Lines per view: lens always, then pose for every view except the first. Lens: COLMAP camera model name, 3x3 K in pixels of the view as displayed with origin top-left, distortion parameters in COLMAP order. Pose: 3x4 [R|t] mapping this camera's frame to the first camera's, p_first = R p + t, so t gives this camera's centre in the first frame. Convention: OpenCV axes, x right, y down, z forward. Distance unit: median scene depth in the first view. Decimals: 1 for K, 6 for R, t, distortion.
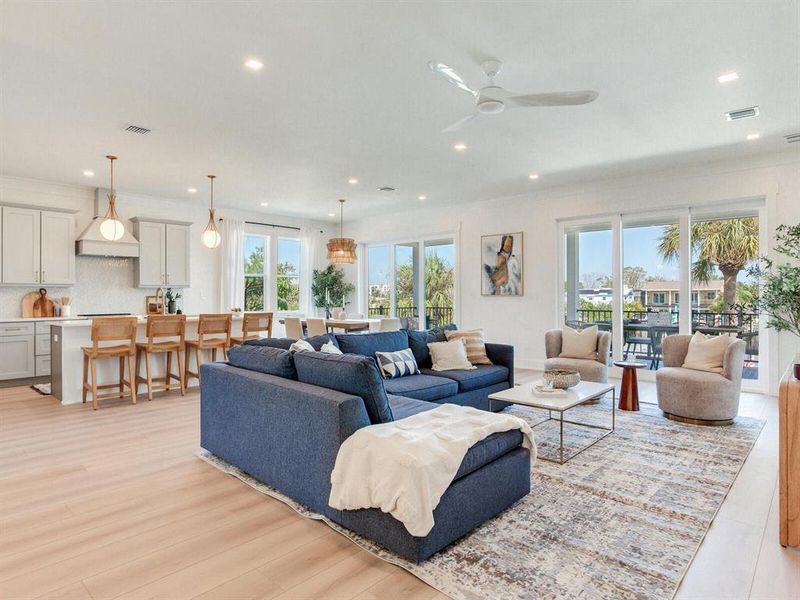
lens RADIAL K [[460.2, 0, 397.1], [0, 460.2, 298.6], [0, 0, 1]] dist [-0.076205, 0.055423]
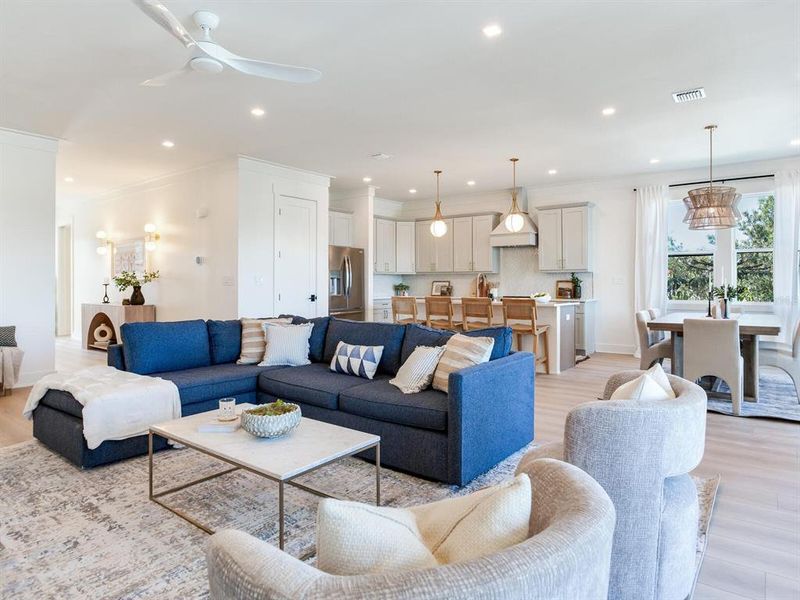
lens RADIAL K [[485.6, 0, 418.9], [0, 485.6, 280.0], [0, 0, 1]] dist [-0.020844, 0.000227]
pose [[0.116776, -0.003464, -0.993152, 0.518330], [-0.002652, 0.999989, -0.003799, -0.002144], [0.993155, 0.003077, 0.116765, 0.571463]]
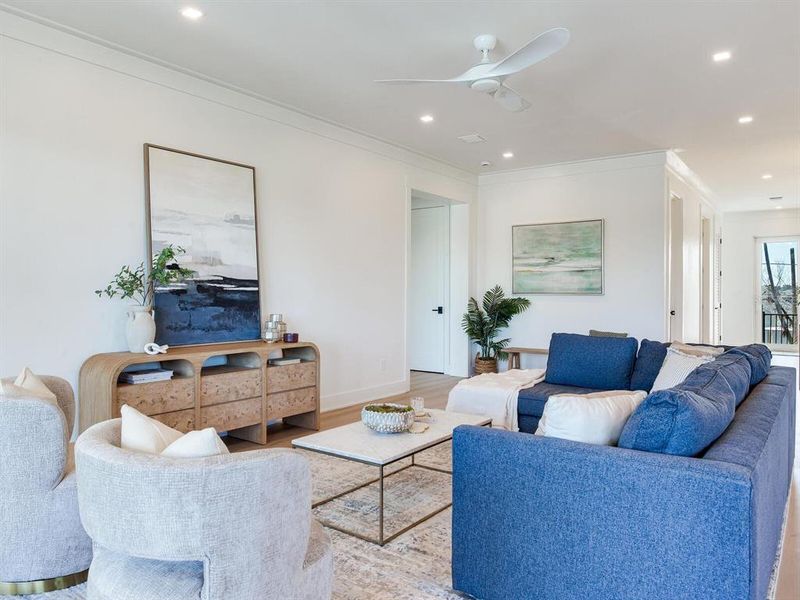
lens RADIAL K [[569.7, 0, 387.9], [0, 569.7, 291.2], [0, 0, 1]] dist [-0.033018, -0.001261]
pose [[-0.995856, -0.003631, -0.090869, 0.224021], [-0.003888, 0.999989, 0.002648, -0.004602], [0.090859, 0.002990, -0.995859, 0.930922]]
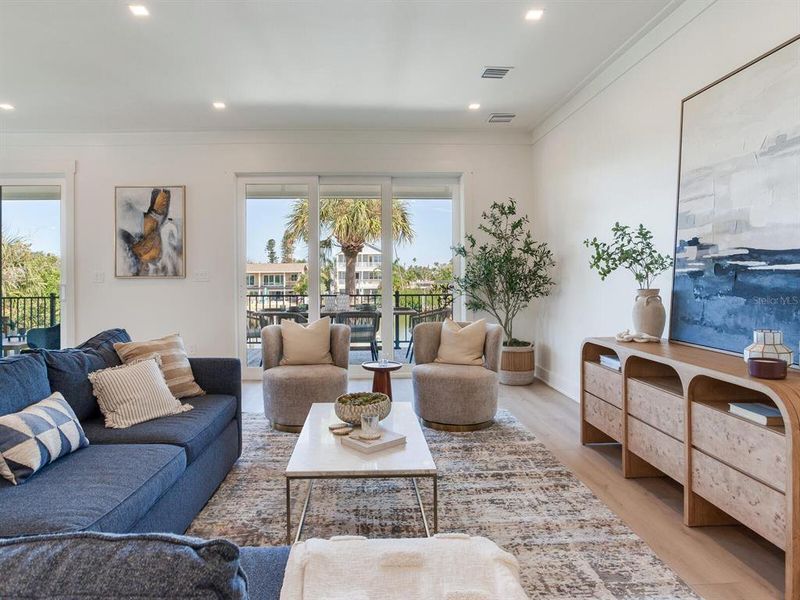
lens RADIAL K [[508.9, 0, 381.0], [0, 508.9, 270.4], [0, 0, 1]] dist [-0.016313, 0.000470]
pose [[0.706011, 0.004683, 0.708186, -0.060851], [0.011234, 0.999778, -0.017811, -0.000220], [-0.708112, 0.020530, 0.705802, 0.247360]]
